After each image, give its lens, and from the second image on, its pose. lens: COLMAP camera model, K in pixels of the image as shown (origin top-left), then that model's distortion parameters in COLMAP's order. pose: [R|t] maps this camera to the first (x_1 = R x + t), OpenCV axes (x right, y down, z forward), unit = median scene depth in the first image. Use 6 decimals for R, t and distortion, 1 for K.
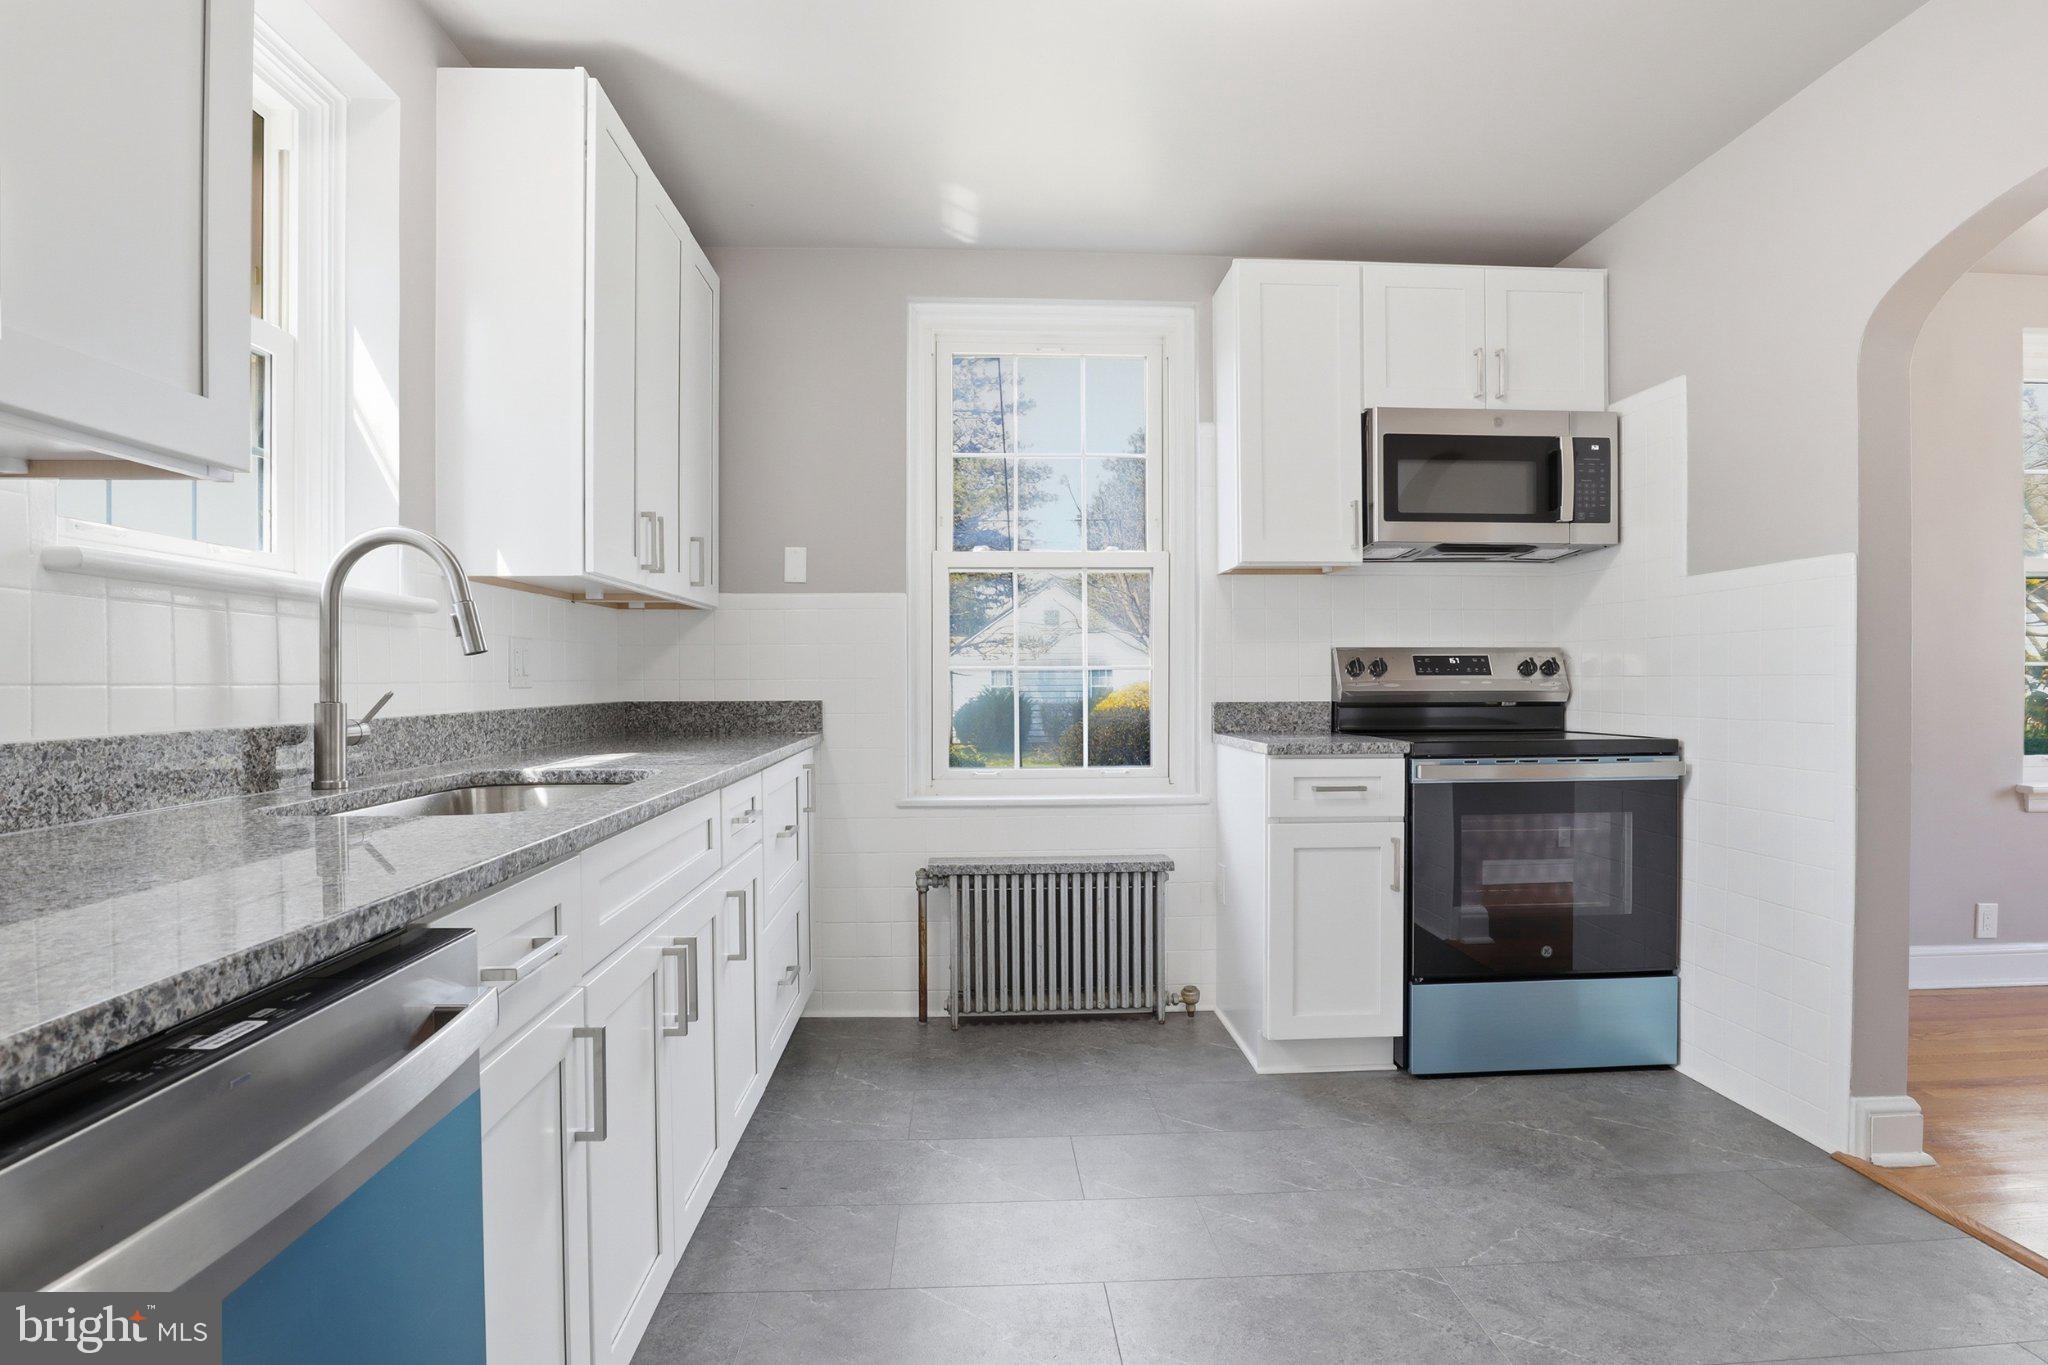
lens RADIAL K [[1056.0, 0, 1040.9], [0, 1056.0, 681.0], [0, 0, 1]] dist [-0.039814, 0.009166]
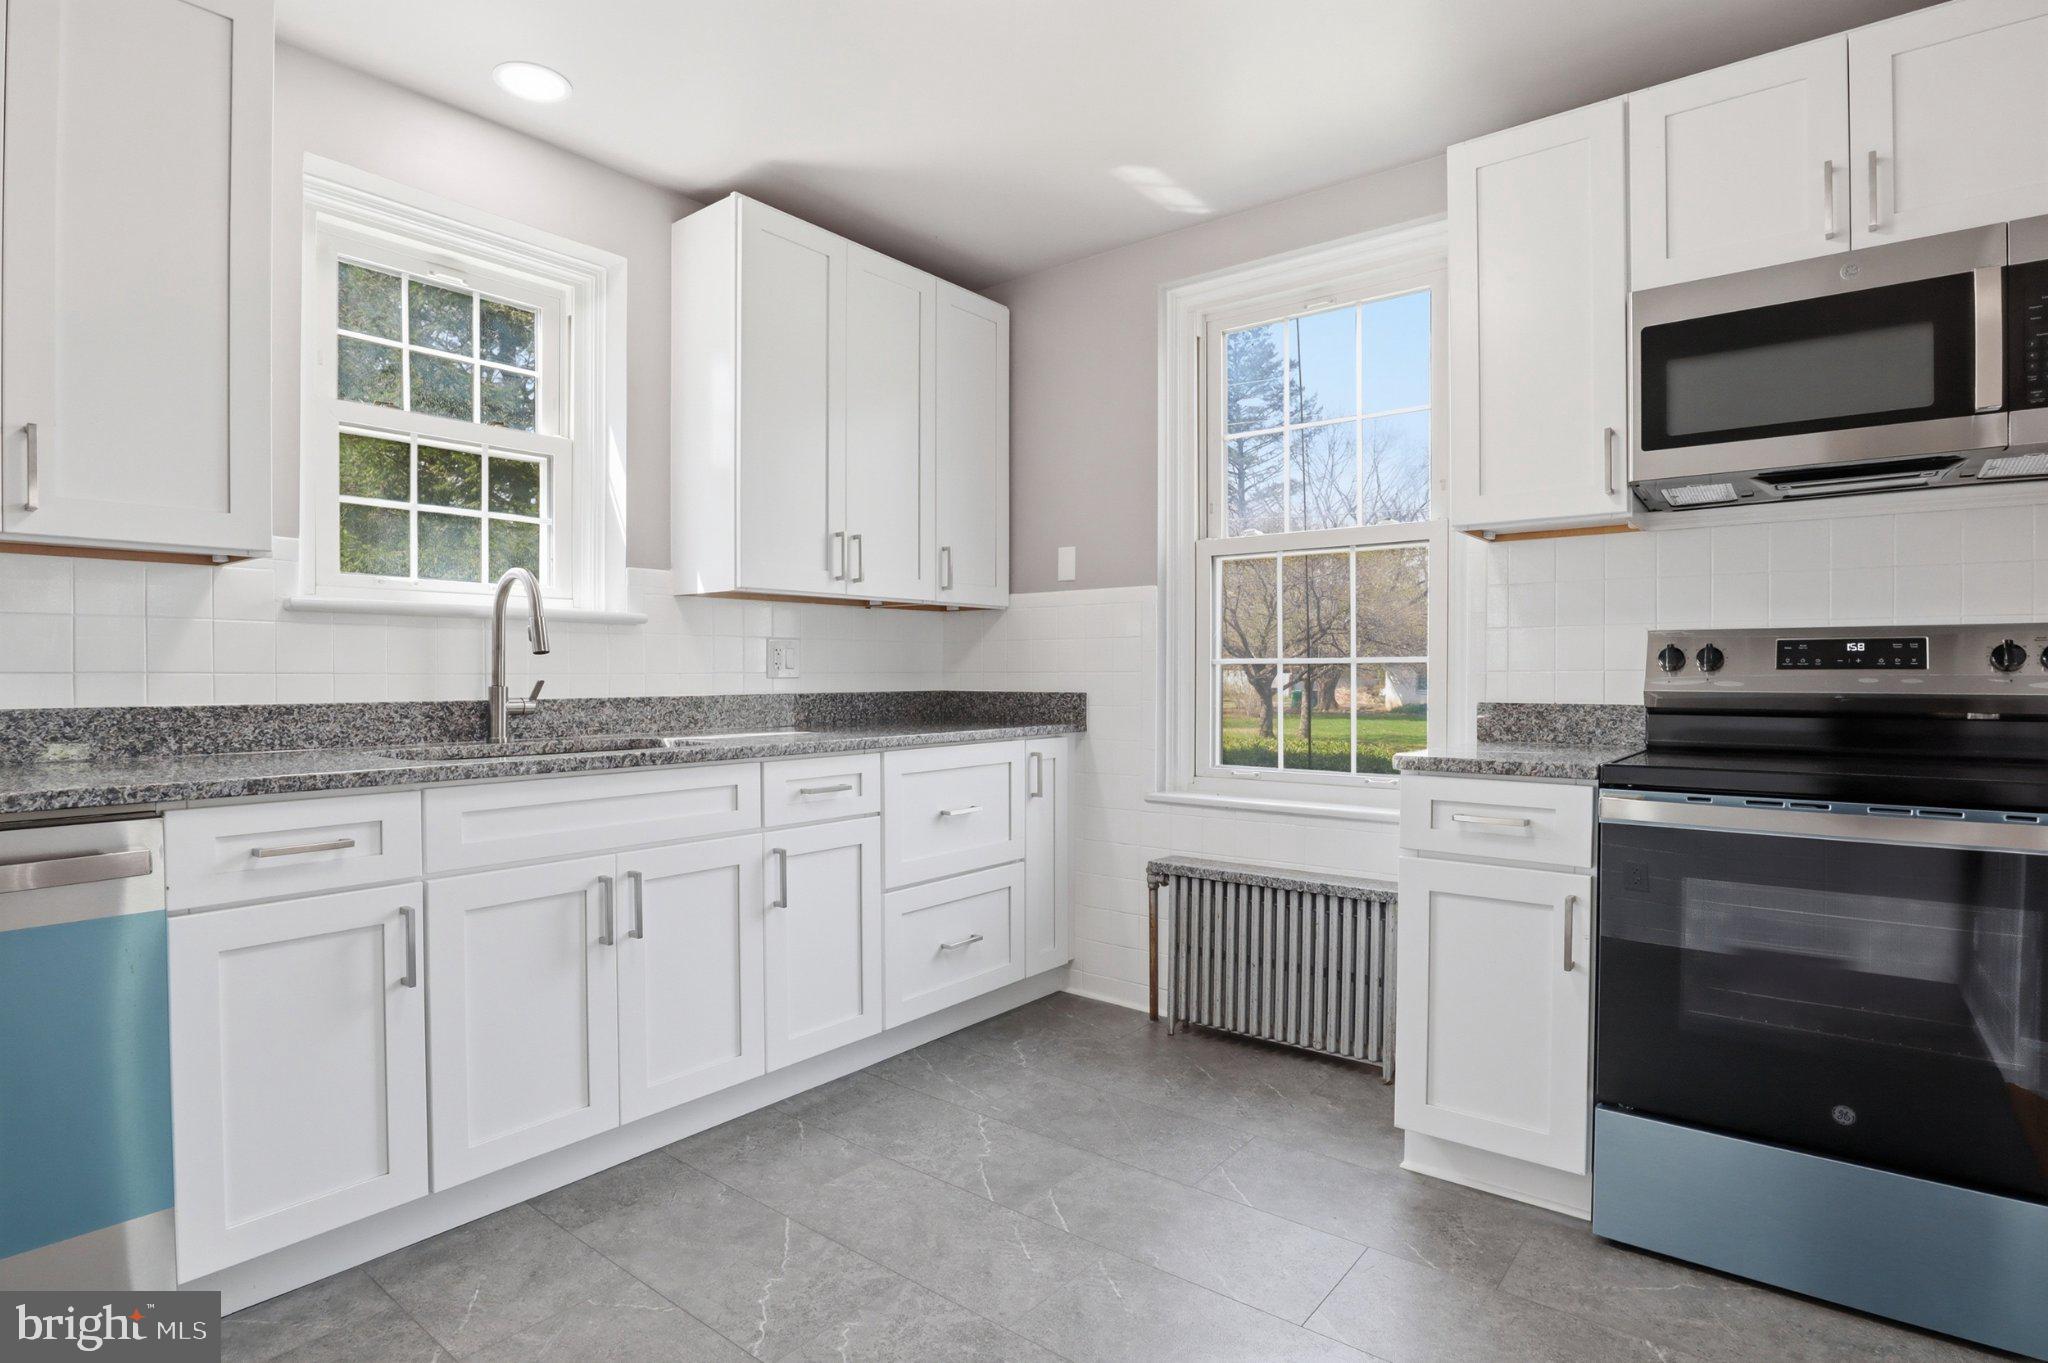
lens RADIAL K [[1056.0, 0, 1035.2], [0, 1056.0, 677.0], [0, 0, 1]] dist [-0.039814, 0.009166]
pose [[0.742901, 0.005949, -0.669375, 0.464872], [-0.004054, 0.999982, 0.004387, -0.001439], [0.669389, -0.000545, 0.742912, 0.195554]]
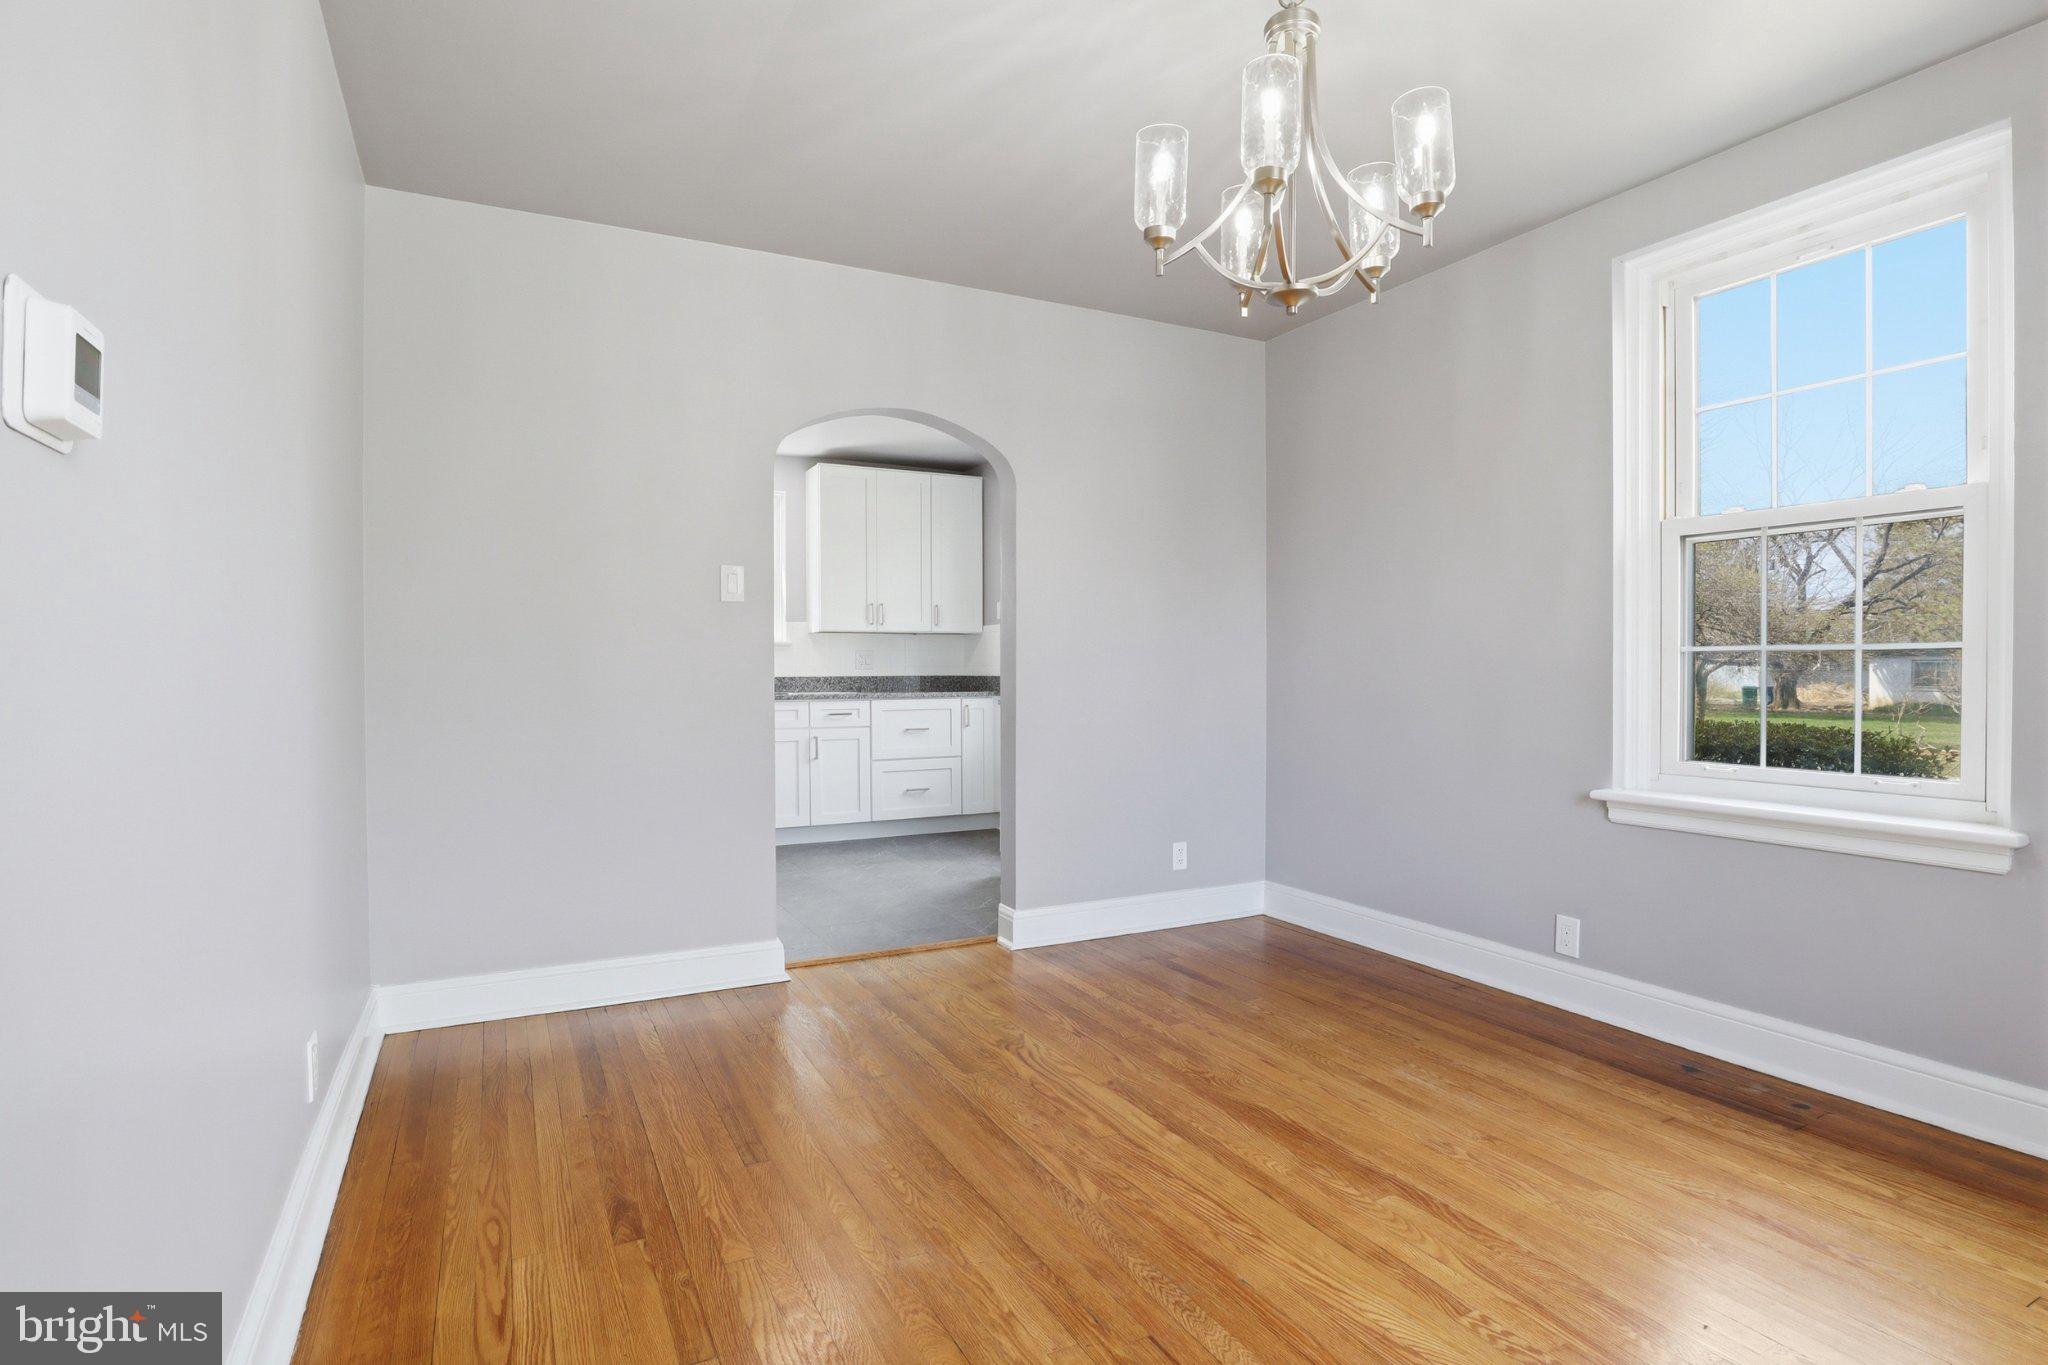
lens RADIAL K [[1056.0, 0, 1045.9], [0, 1056.0, 675.2], [0, 0, 1]] dist [-0.039814, 0.009166]
pose [[0.417173, 0.010817, -0.908763, 1.744641], [-0.004156, 0.999941, 0.009994, -0.005027], [0.908818, -0.000393, 0.417193, 0.217687]]
